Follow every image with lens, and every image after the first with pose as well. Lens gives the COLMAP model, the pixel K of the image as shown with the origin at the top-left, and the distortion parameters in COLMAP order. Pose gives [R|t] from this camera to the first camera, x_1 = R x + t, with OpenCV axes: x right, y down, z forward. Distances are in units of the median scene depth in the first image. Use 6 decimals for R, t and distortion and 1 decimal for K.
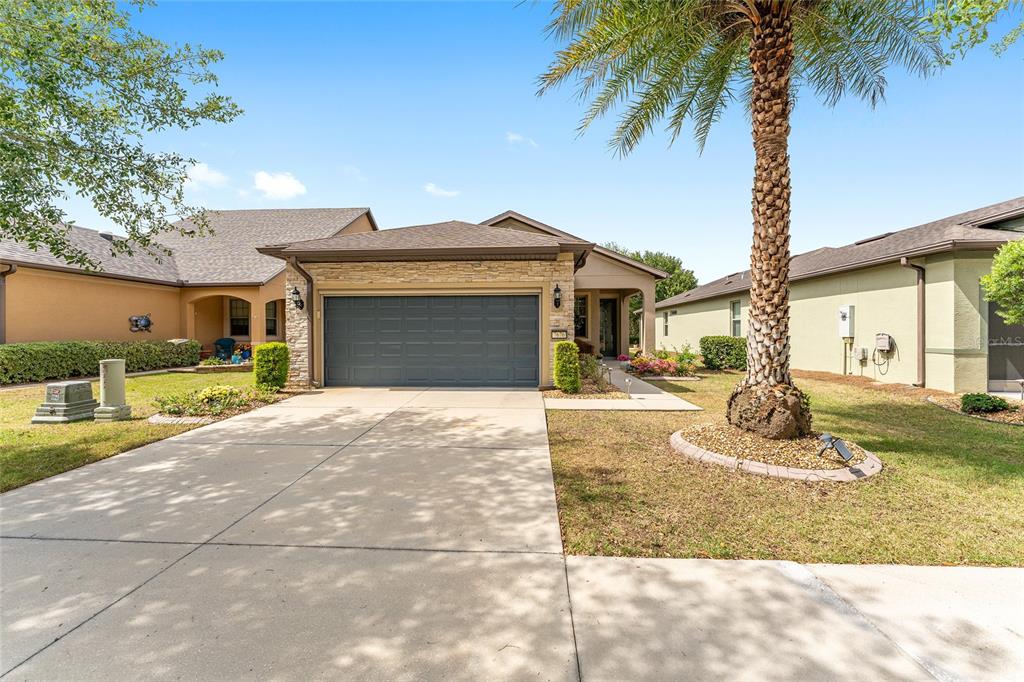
lens RADIAL K [[415.3, 0, 509.6], [0, 415.3, 333.9], [0, 0, 1]] dist [-0.002199, 0.000473]
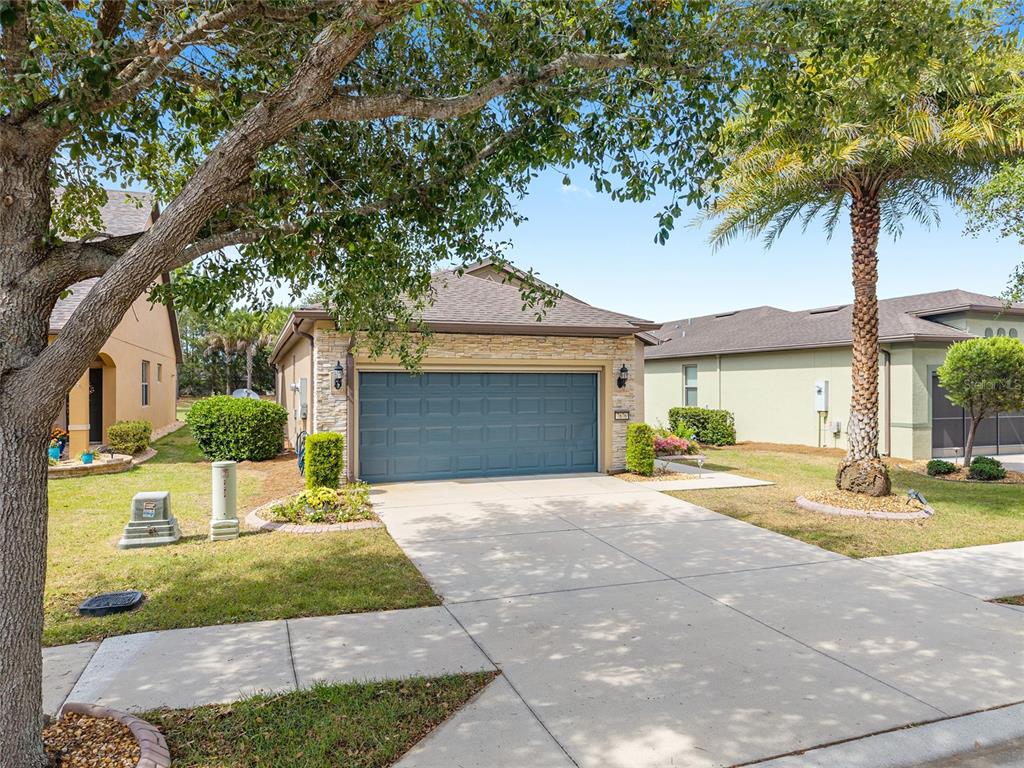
lens RADIAL K [[686.5, 0, 512.0], [0, 686.5, 384.0], [0, 0, 1]] dist [0.059643, -0.083122]
pose [[0.917225, 0.002380, 0.398363, -0.745478], [-0.000048, 0.999983, -0.005865, -0.062340], [-0.398370, 0.005360, 0.917209, -0.354905]]
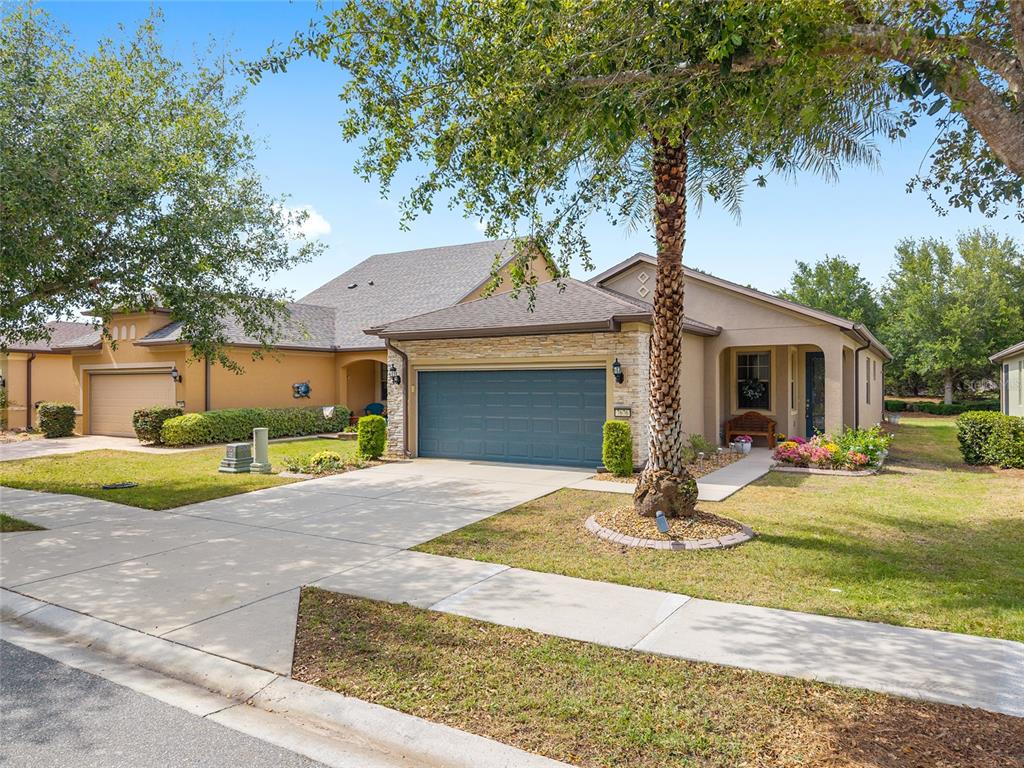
lens RADIAL K [[686.5, 0, 512.0], [0, 686.5, 384.0], [0, 0, 1]] dist [0.059643, -0.083122]
pose [[0.885027, -0.000807, -0.465539, 0.609008], [-0.000056, 0.999998, -0.001840, -0.058612], [0.465539, 0.001655, 0.885026, -0.456702]]
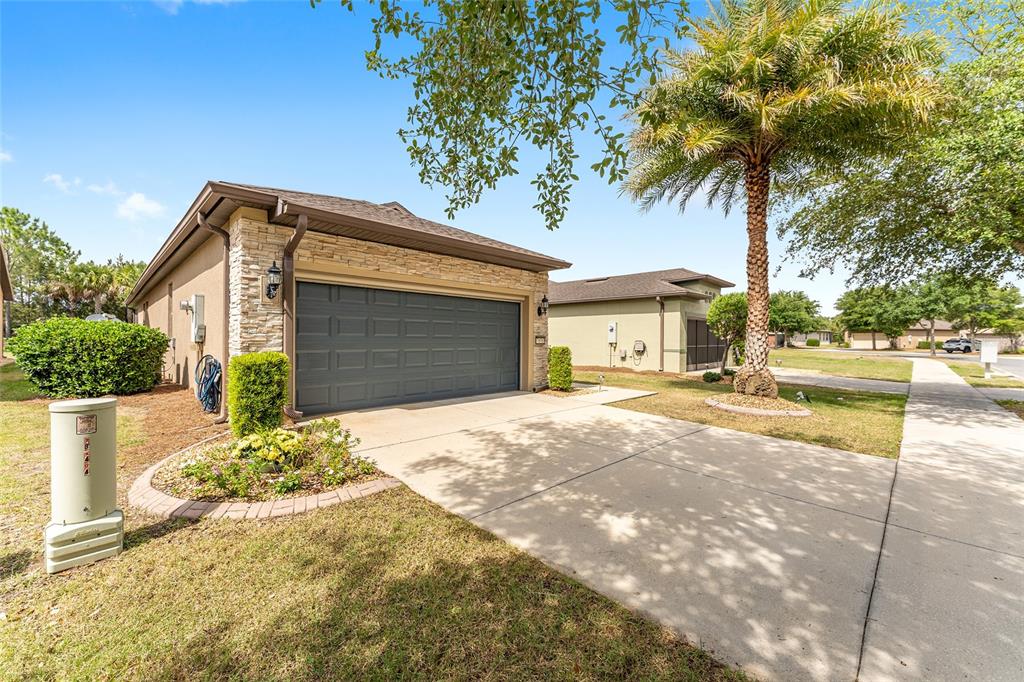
lens RADIAL K [[409.8, 0, 509.0], [0, 409.8, 339.6], [0, 0, 1]] dist [0.003621, 0.000621]
pose [[0.670001, 0.006081, 0.742336, -0.743400], [-0.006678, 0.999975, -0.002164, 0.002339], [-0.742330, -0.003507, 0.670025, 0.331984]]
